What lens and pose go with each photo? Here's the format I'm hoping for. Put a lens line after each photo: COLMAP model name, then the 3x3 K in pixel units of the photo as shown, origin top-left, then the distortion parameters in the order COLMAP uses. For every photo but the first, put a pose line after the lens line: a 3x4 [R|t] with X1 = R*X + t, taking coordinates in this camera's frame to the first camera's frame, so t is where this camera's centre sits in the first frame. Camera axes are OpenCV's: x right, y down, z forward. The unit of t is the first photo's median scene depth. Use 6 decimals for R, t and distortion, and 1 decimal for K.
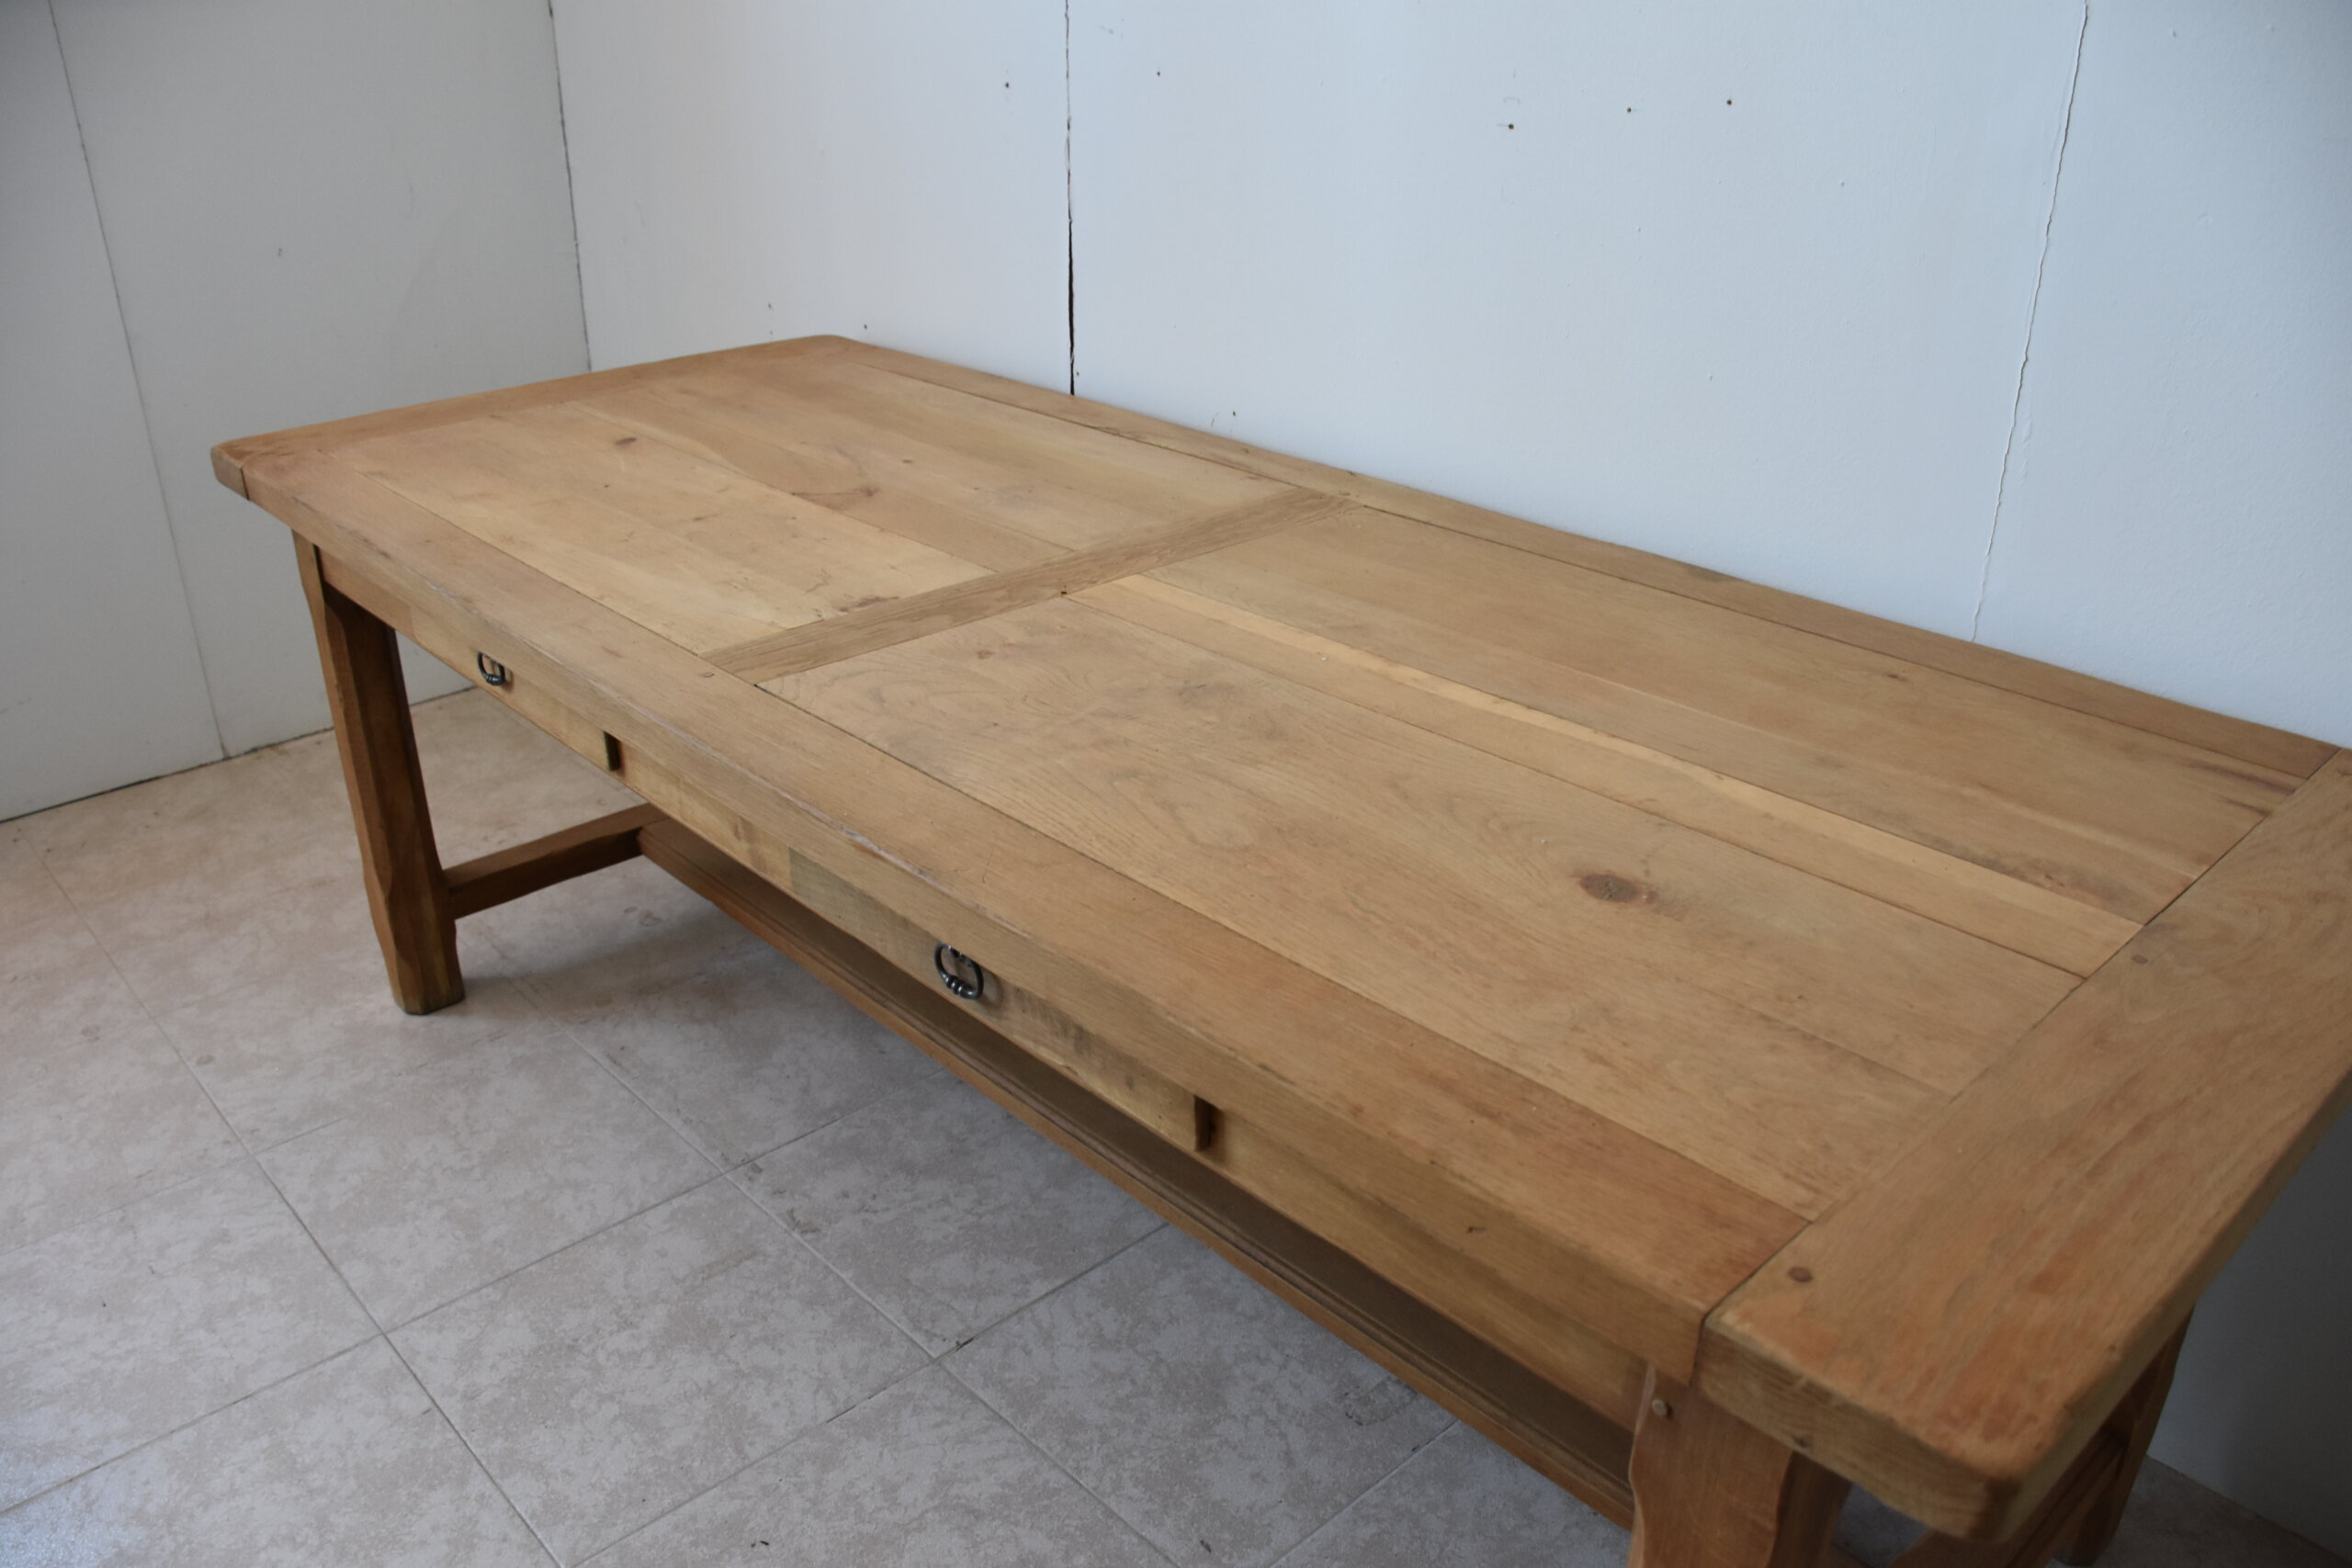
lens RADIAL K [[1817.3, 0, 1164.4], [0, 1817.3, 819.1], [0, 0, 1]] dist [-0.155867, 0.098862]
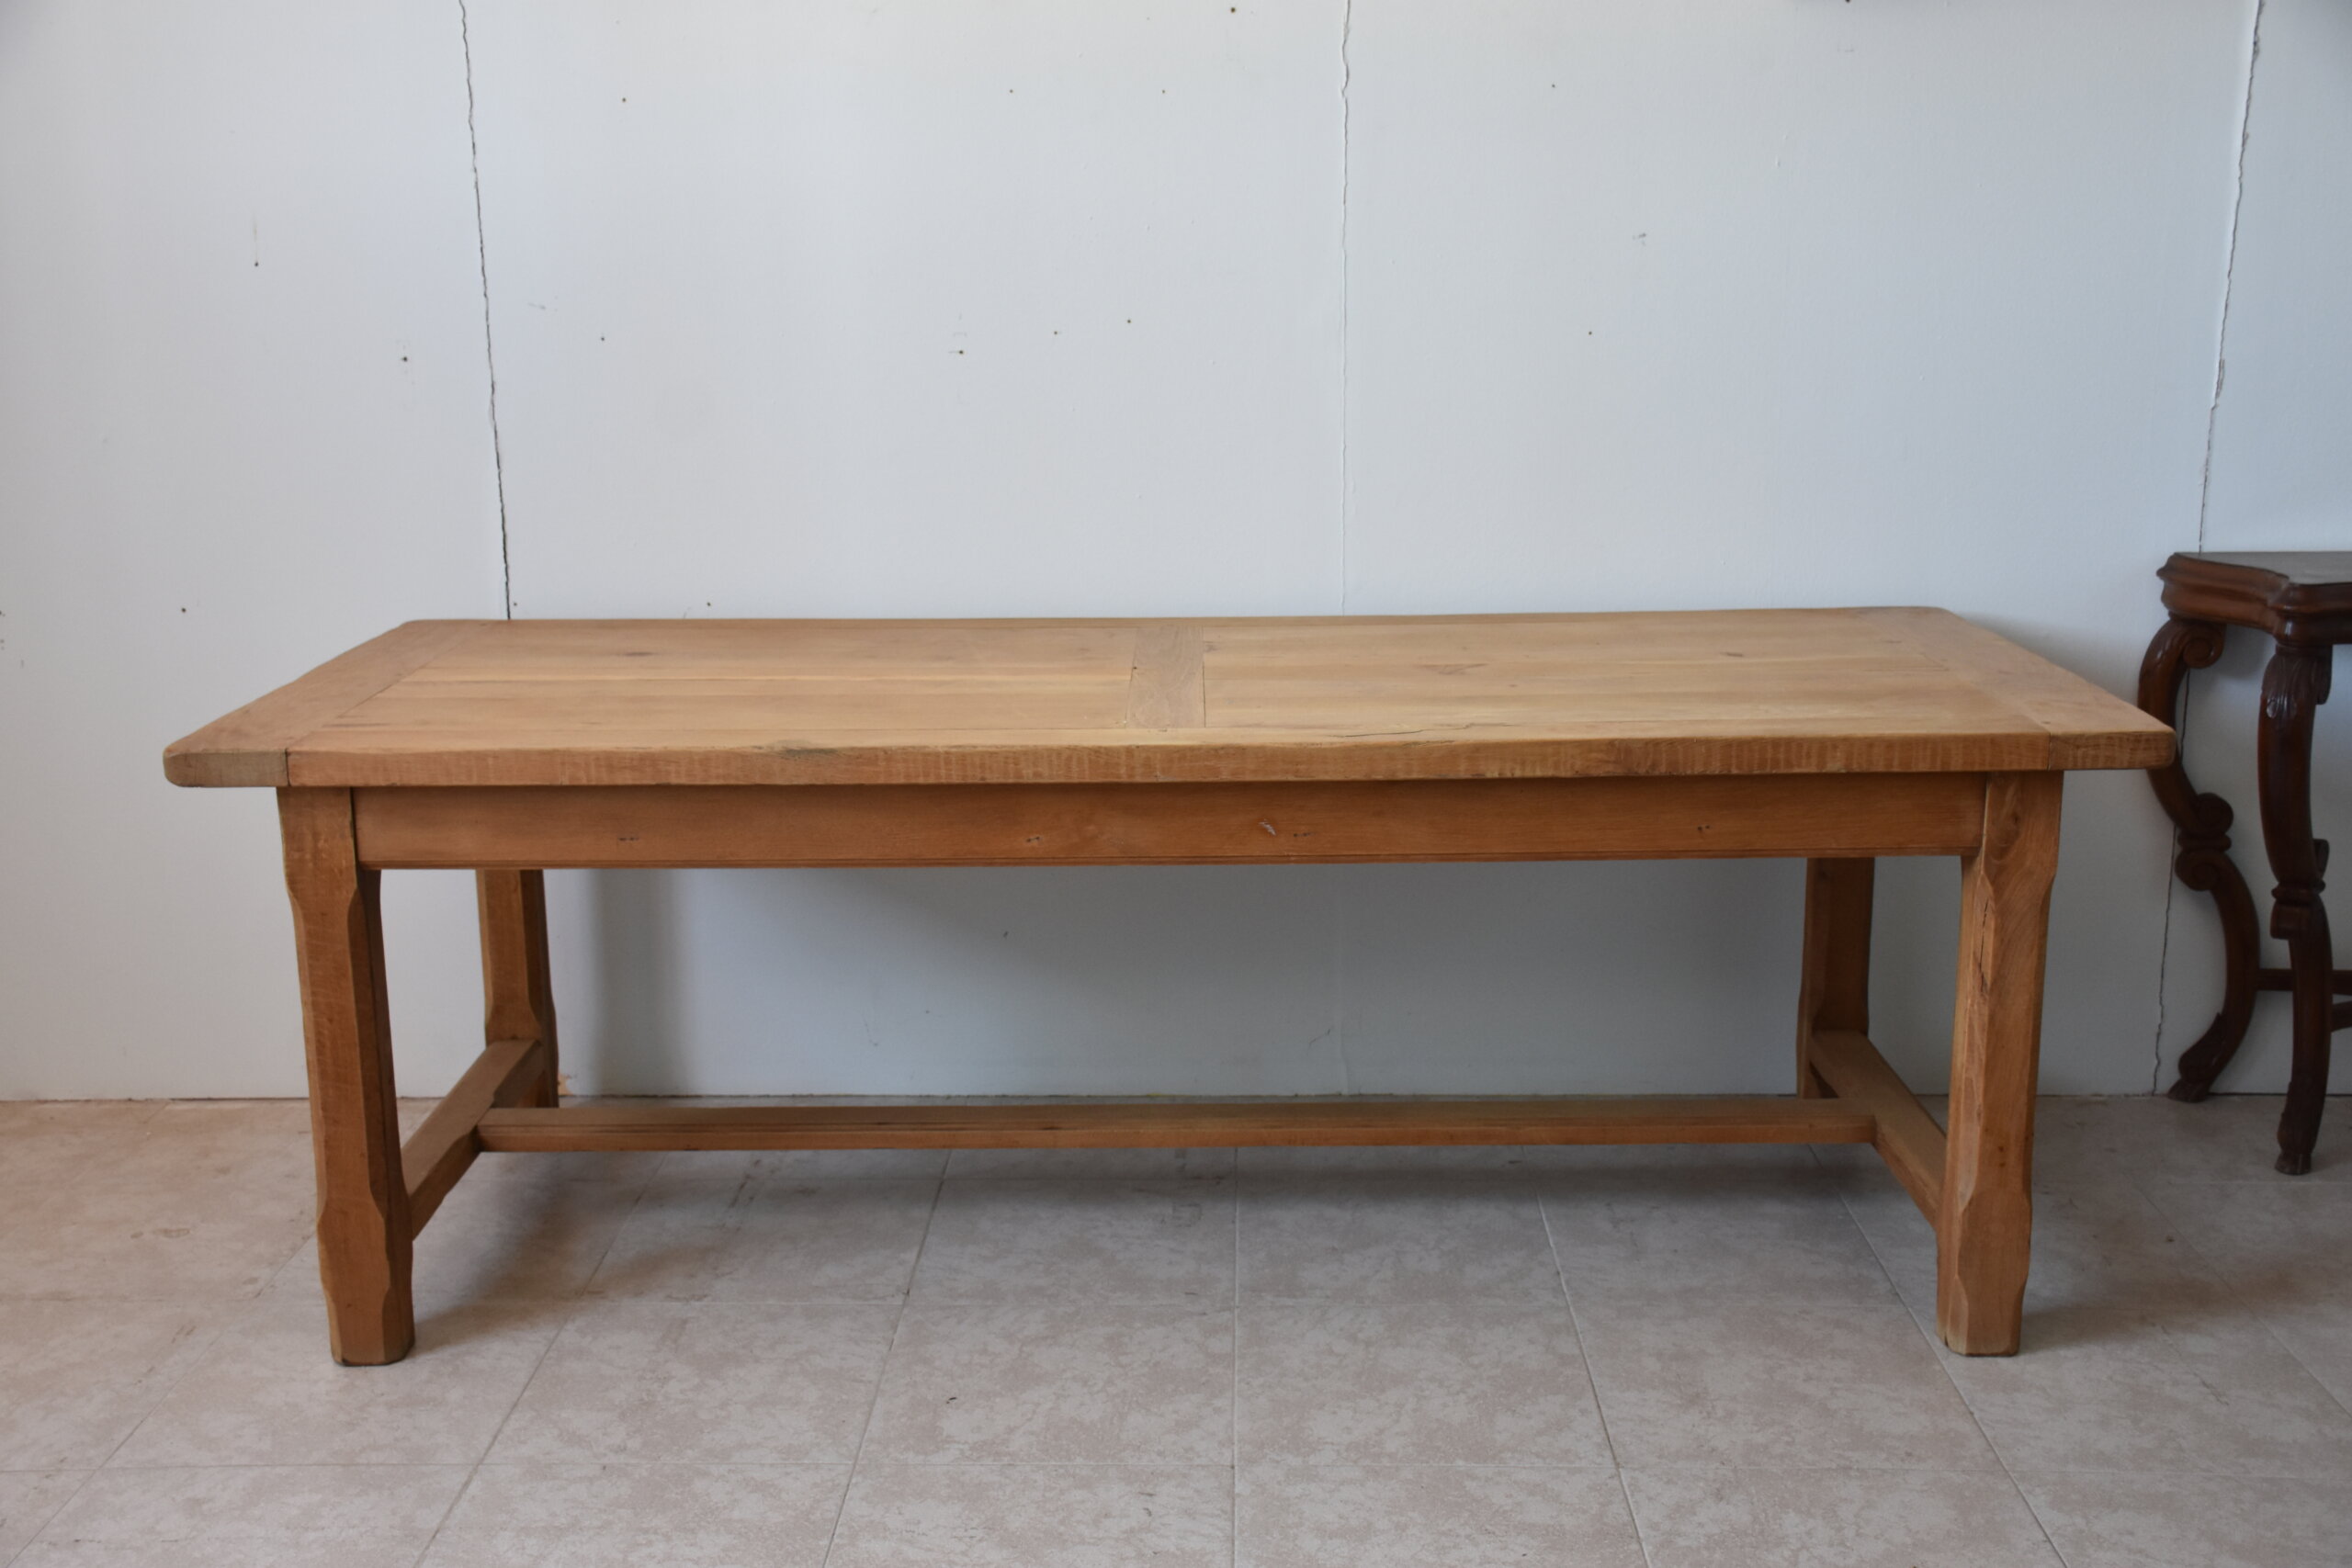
lens RADIAL K [[2520.1, 0, 1166.9], [0, 2520.1, 817.6], [0, 0, 1]] dist [-0.035134, 0.251515]
pose [[0.700686, -0.175157, 0.691635, -1.146274], [0.325546, 0.941091, -0.091474, 0.203885], [-0.634869, 0.289254, 0.716431, -0.460426]]
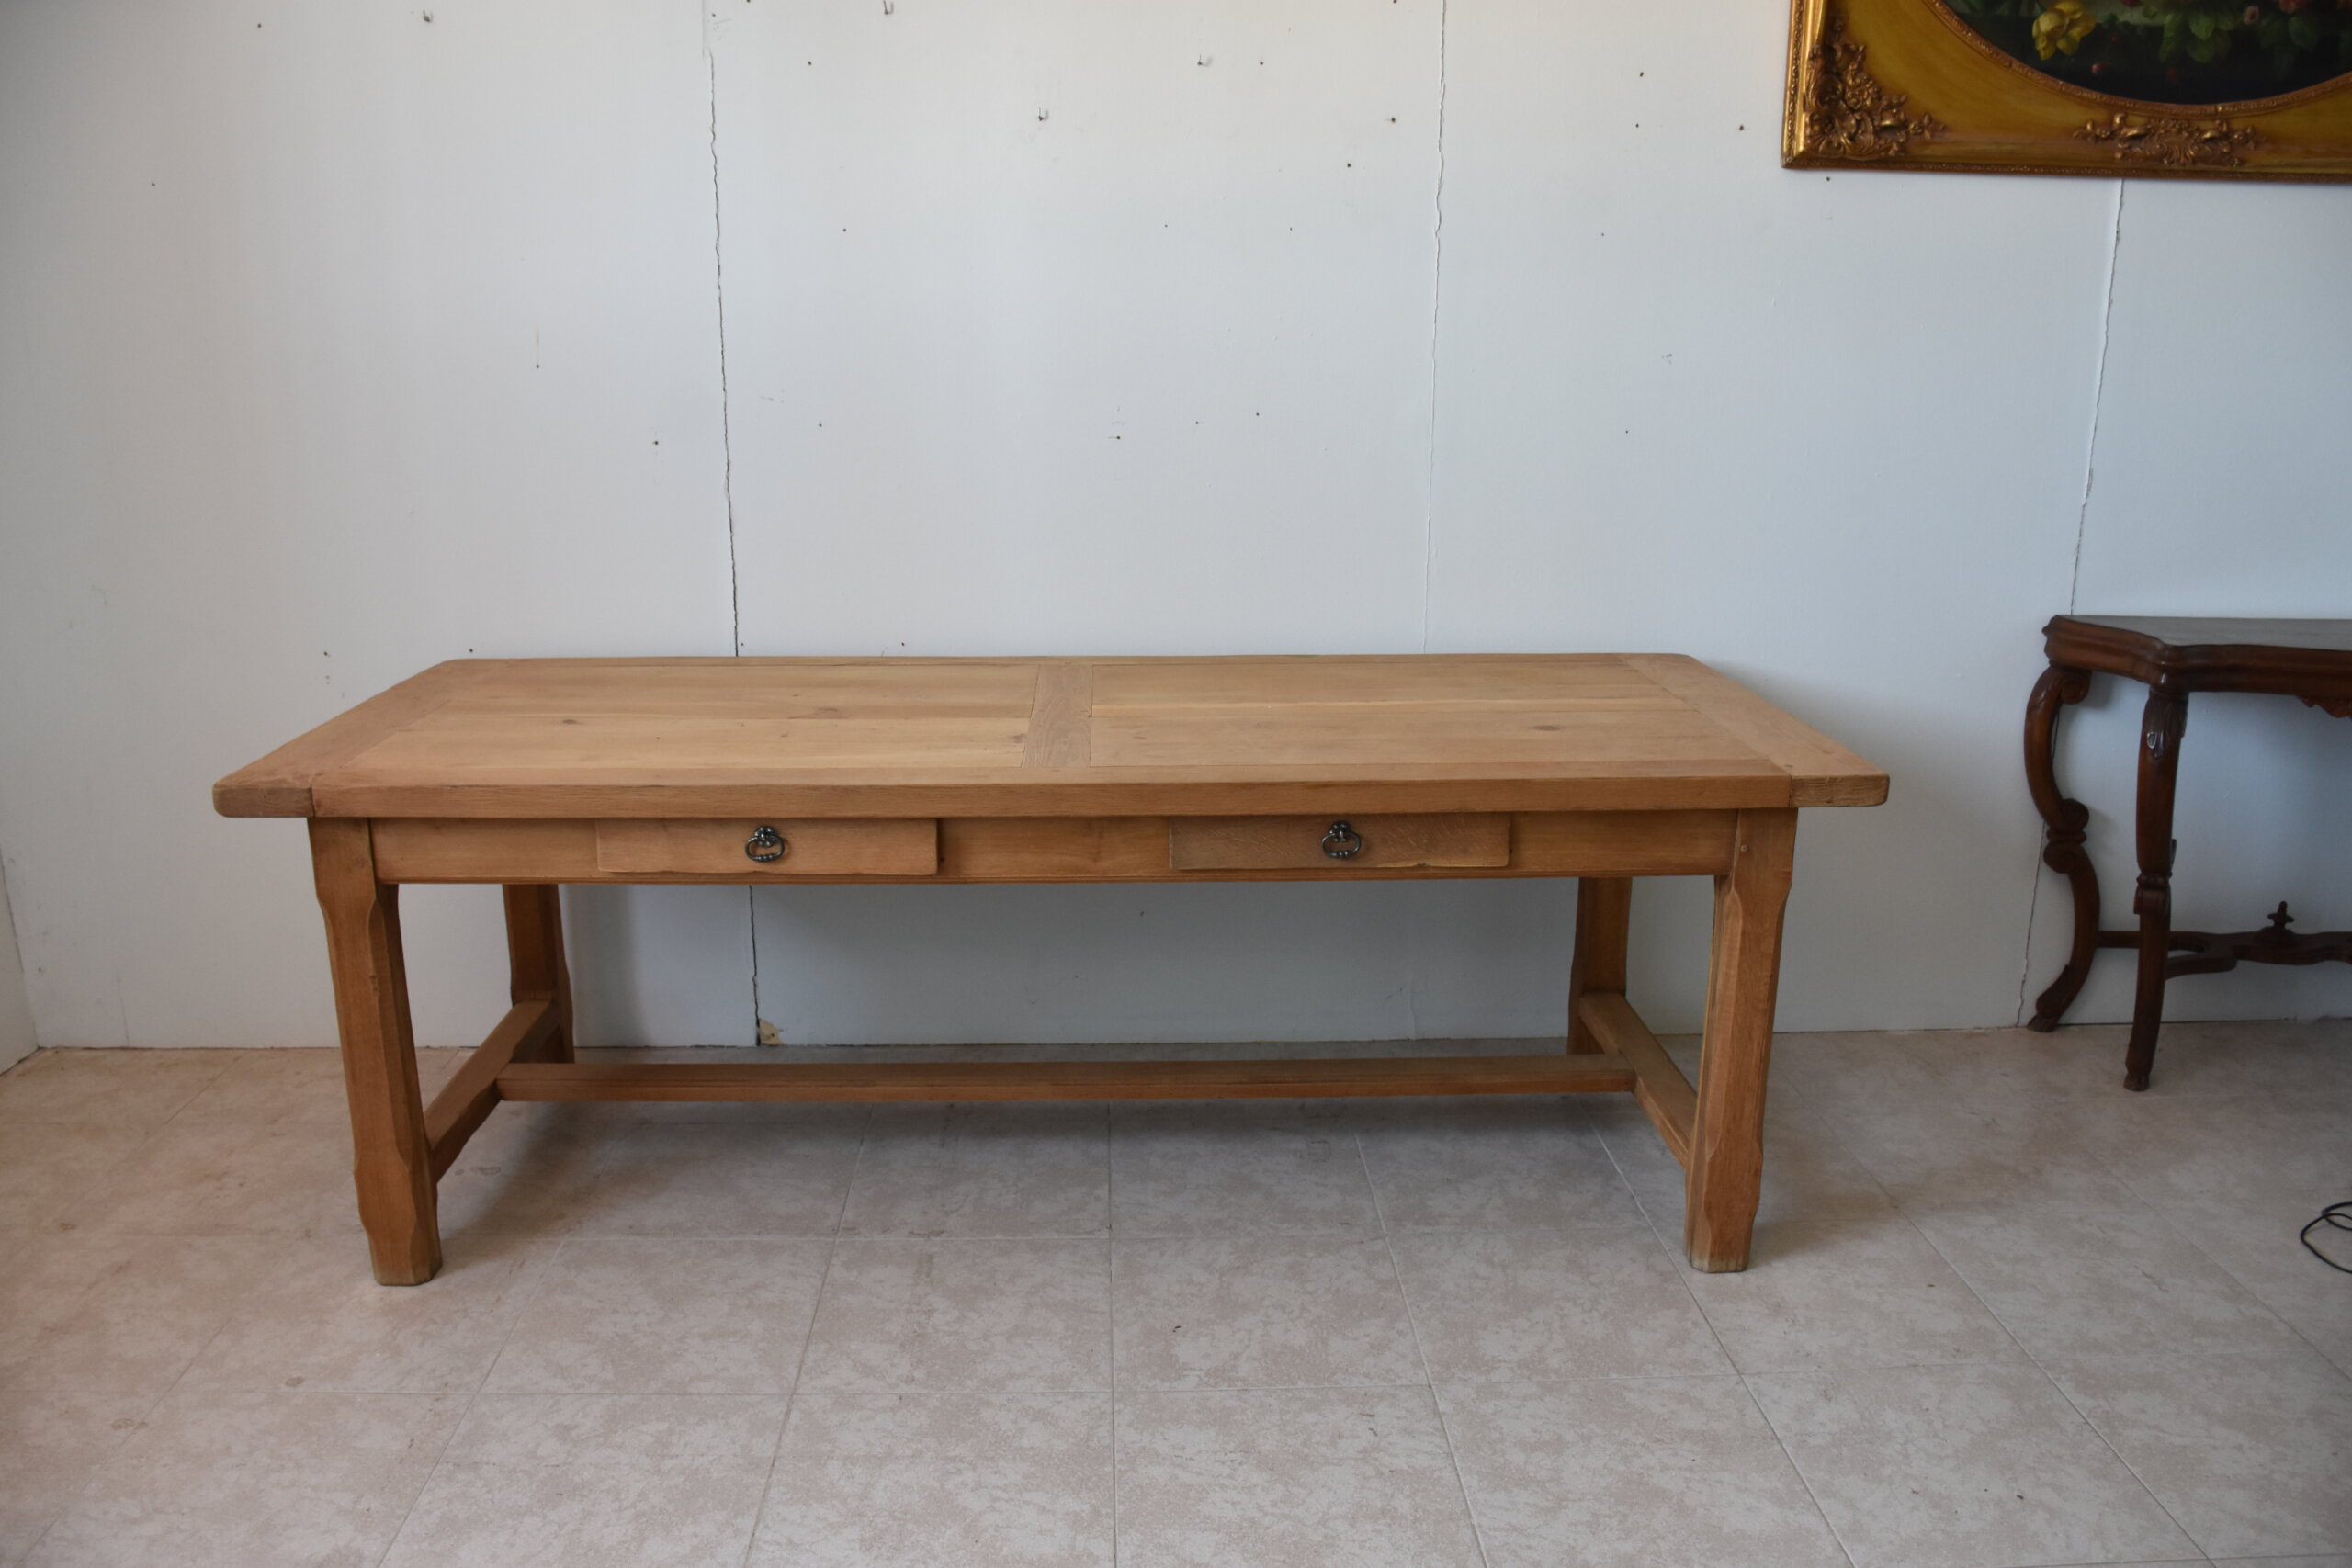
lens RADIAL K [[1817.3, 0, 1164.4], [0, 1817.3, 819.1], [0, 0, 1]] dist [-0.155867, 0.098862]
pose [[0.654549, -0.199460, 0.729234, -1.122011], [0.331457, 0.942635, -0.039682, 0.048323], [-0.679486, 0.267683, 0.683113, -0.146980]]
